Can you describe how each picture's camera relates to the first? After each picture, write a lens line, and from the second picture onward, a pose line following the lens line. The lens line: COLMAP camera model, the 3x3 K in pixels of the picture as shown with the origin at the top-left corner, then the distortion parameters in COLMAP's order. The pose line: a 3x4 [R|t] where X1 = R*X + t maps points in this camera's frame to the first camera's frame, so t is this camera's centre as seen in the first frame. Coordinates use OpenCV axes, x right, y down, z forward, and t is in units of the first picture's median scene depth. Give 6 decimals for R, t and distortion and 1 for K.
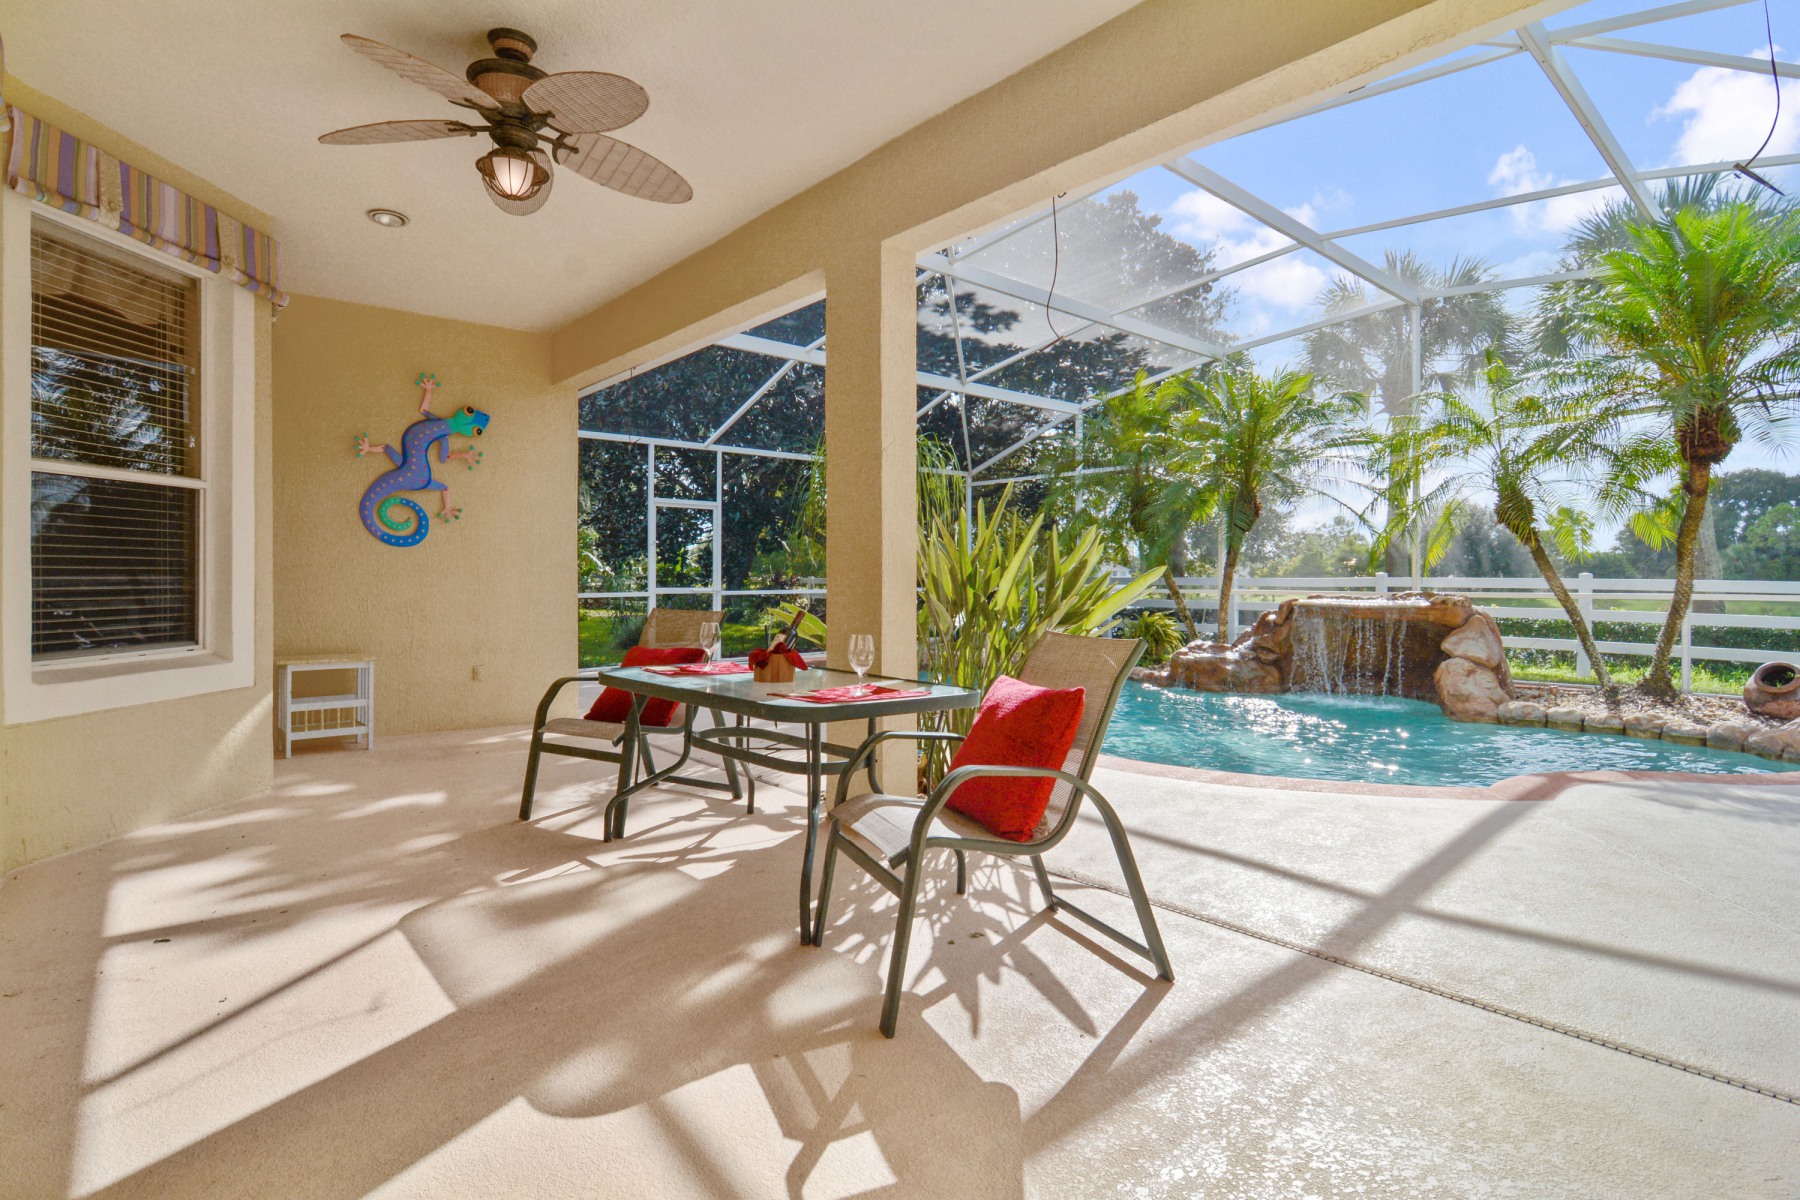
lens RADIAL K [[891.2, 0, 881.0], [0, 891.2, 575.8], [0, 0, 1]] dist [-0.001257, -0.009927]
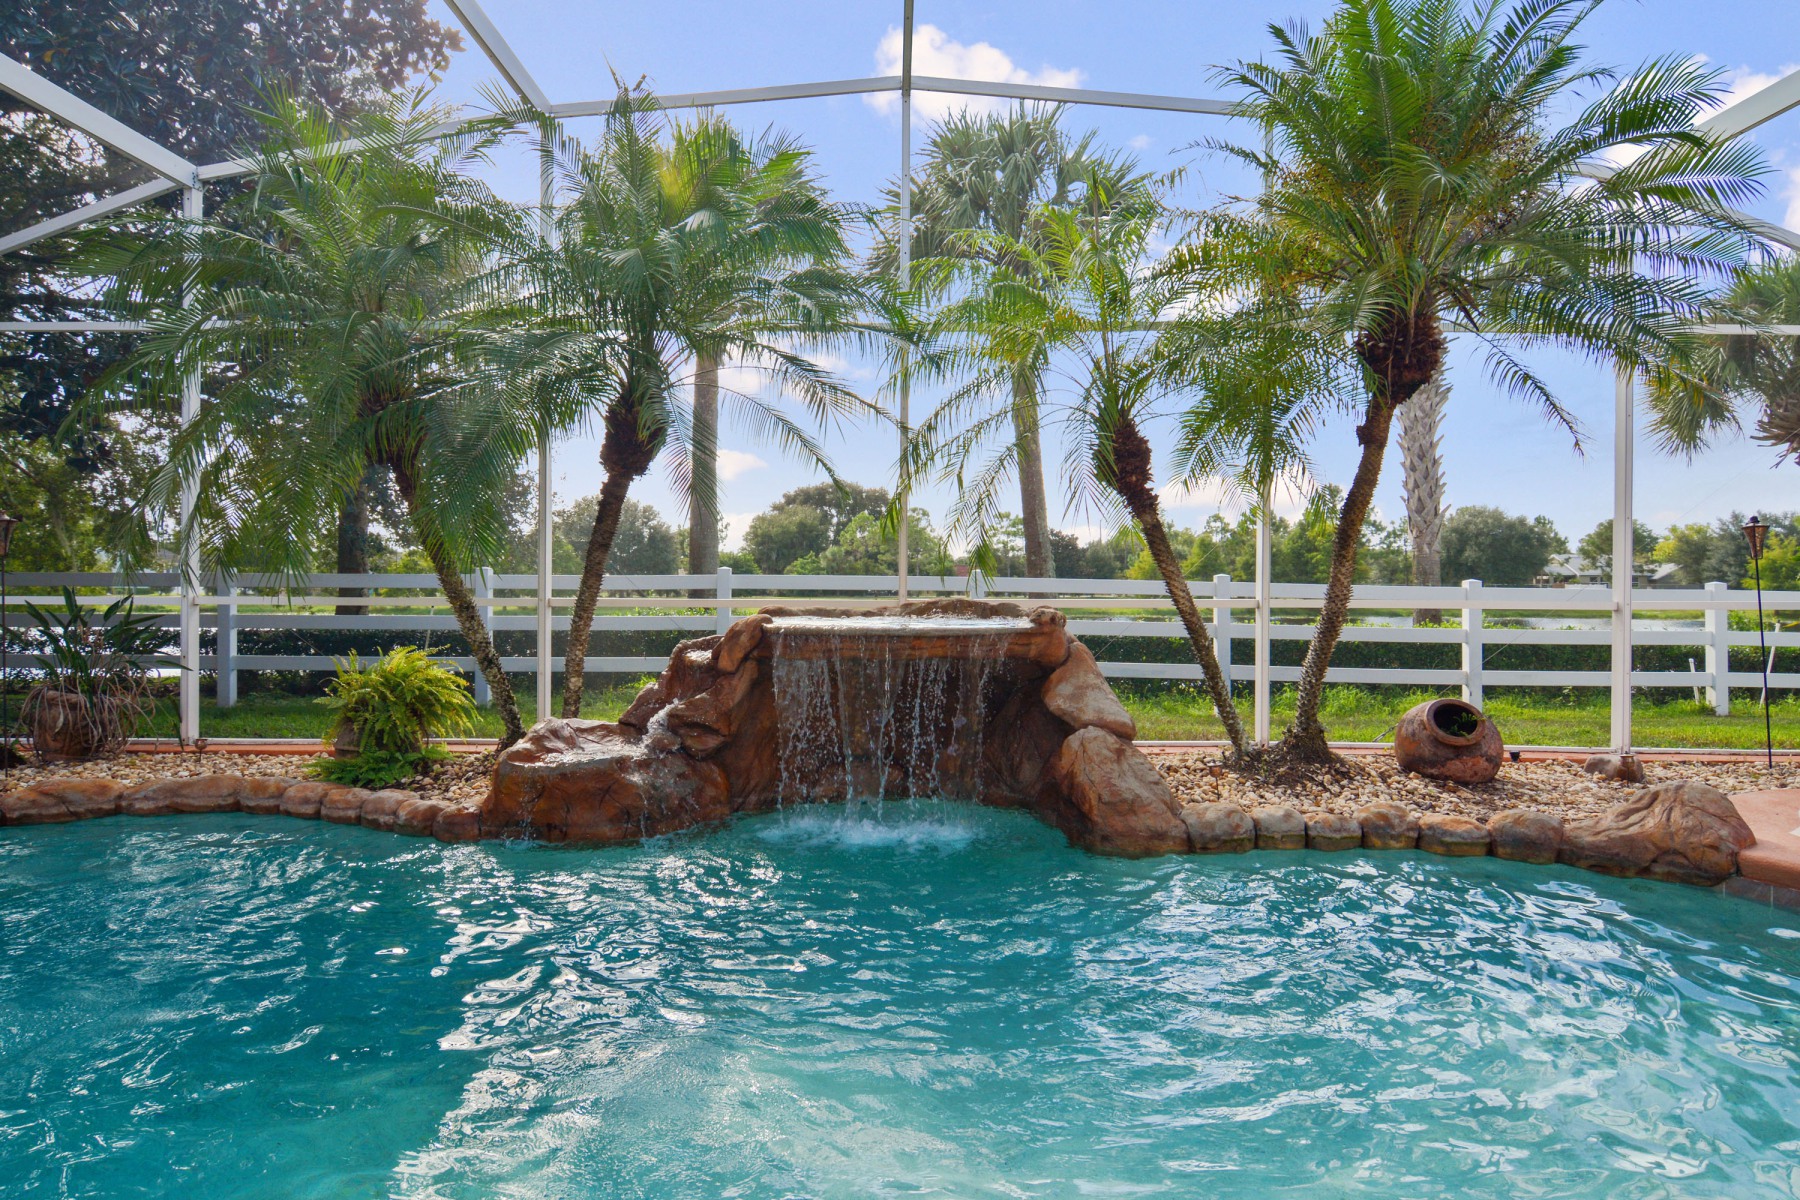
lens RADIAL K [[1080.3, 0, 900.0], [0, 1080.3, 600.0], [0, 0, 1]] dist [-0.000343, -0.000020]
pose [[0.663953, -0.013793, 0.747647, 0.081558], [-0.004275, 0.999744, 0.022241, 0.003191], [-0.747762, -0.017963, 0.663724, 0.550870]]
